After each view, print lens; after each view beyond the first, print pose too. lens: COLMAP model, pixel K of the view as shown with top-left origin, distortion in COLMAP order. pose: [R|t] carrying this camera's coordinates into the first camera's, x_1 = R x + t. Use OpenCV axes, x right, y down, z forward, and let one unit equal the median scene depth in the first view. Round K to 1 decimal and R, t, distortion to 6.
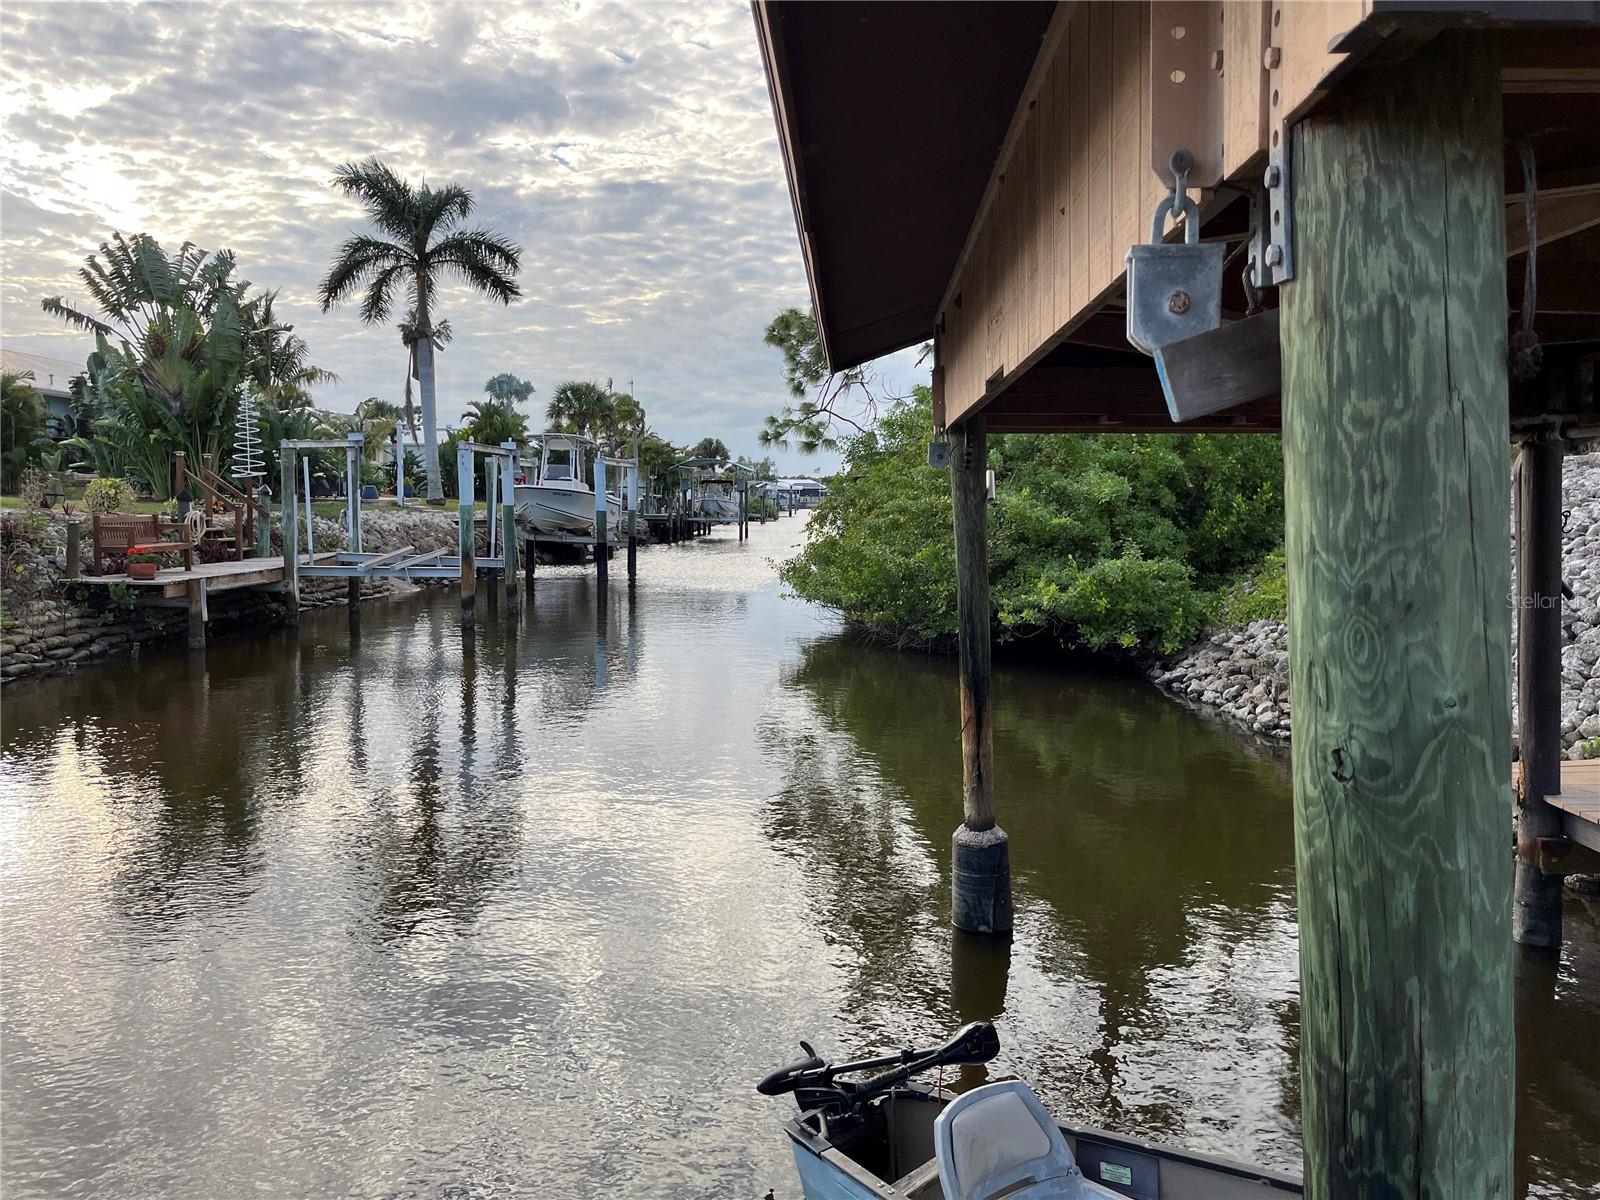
lens RADIAL K [[1264.7, 0, 814.4], [0, 1264.7, 607.3], [0, 0, 1]] dist [0.005019, -0.041374]
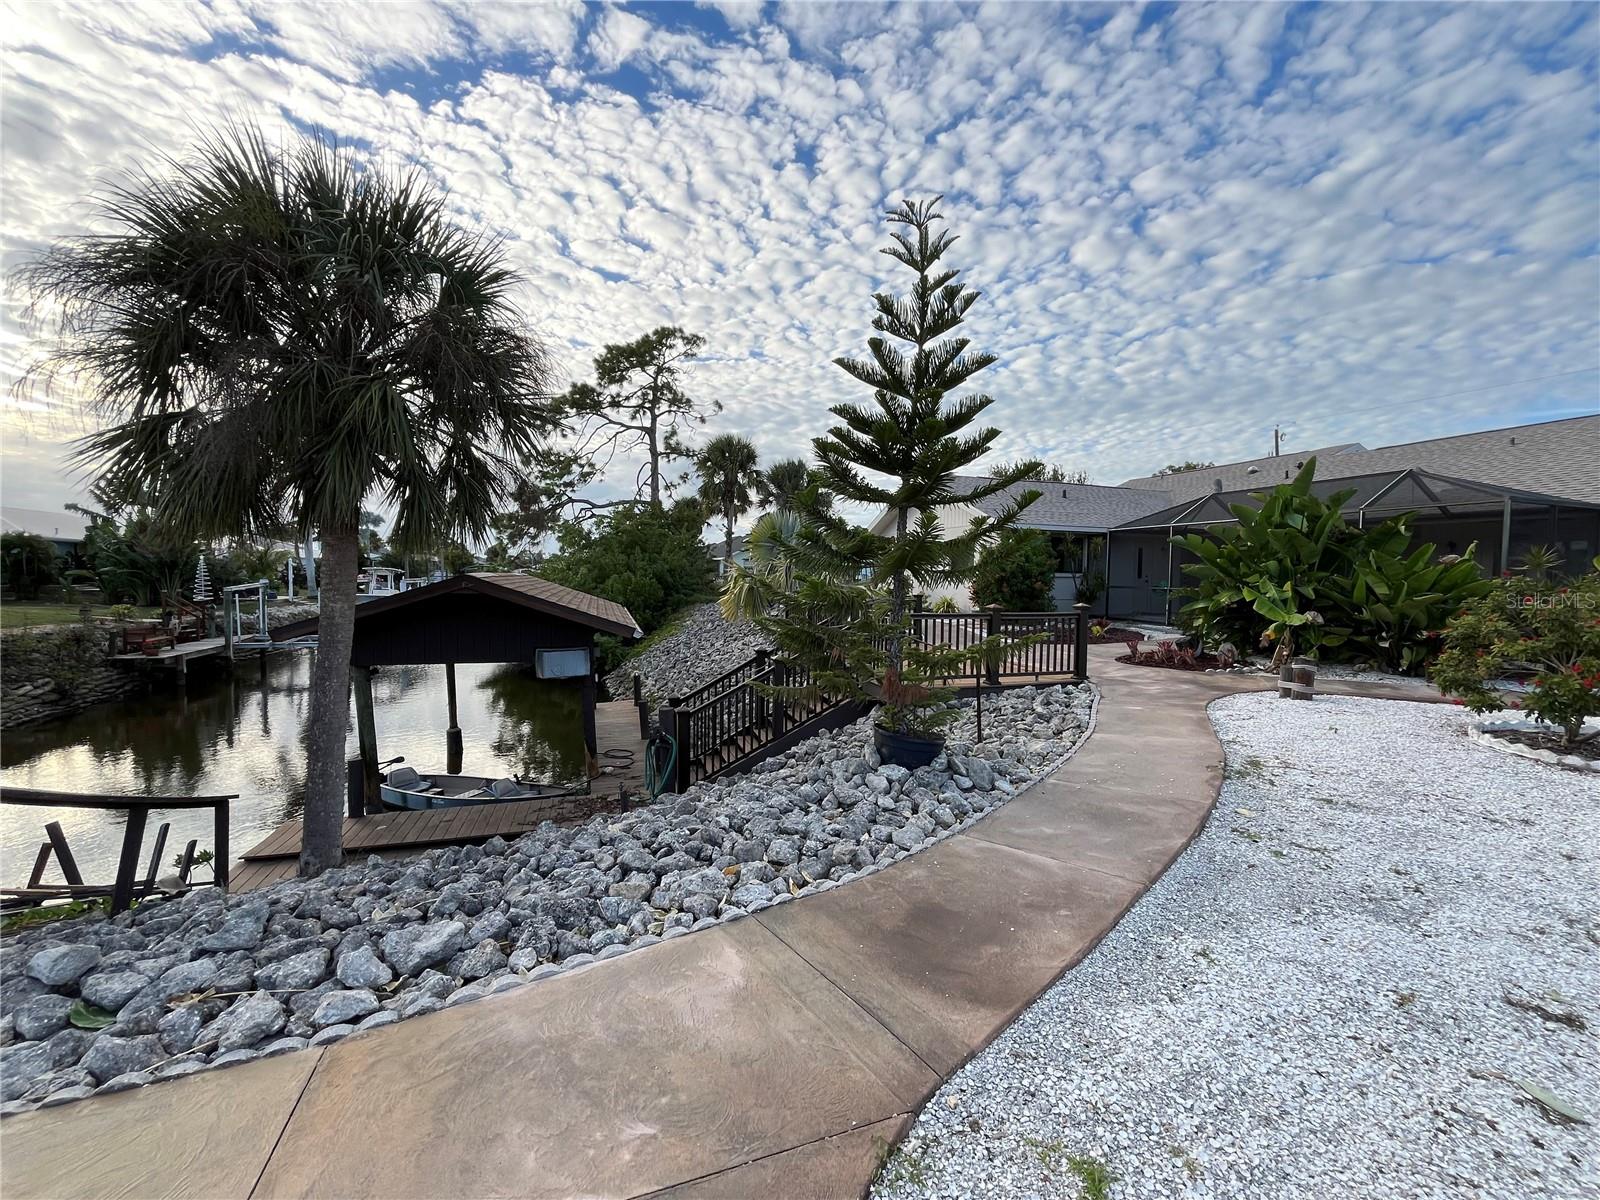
lens RADIAL K [[646.3, 0, 796.3], [0, 646.3, 608.1], [0, 0, 1]] dist [-0.003717, -0.001955]
pose [[0.940880, -0.013089, 0.338487, 0.136099], [0.024513, 0.999264, -0.029499, -0.036626], [-0.337852, 0.036052, 0.940509, -0.388188]]
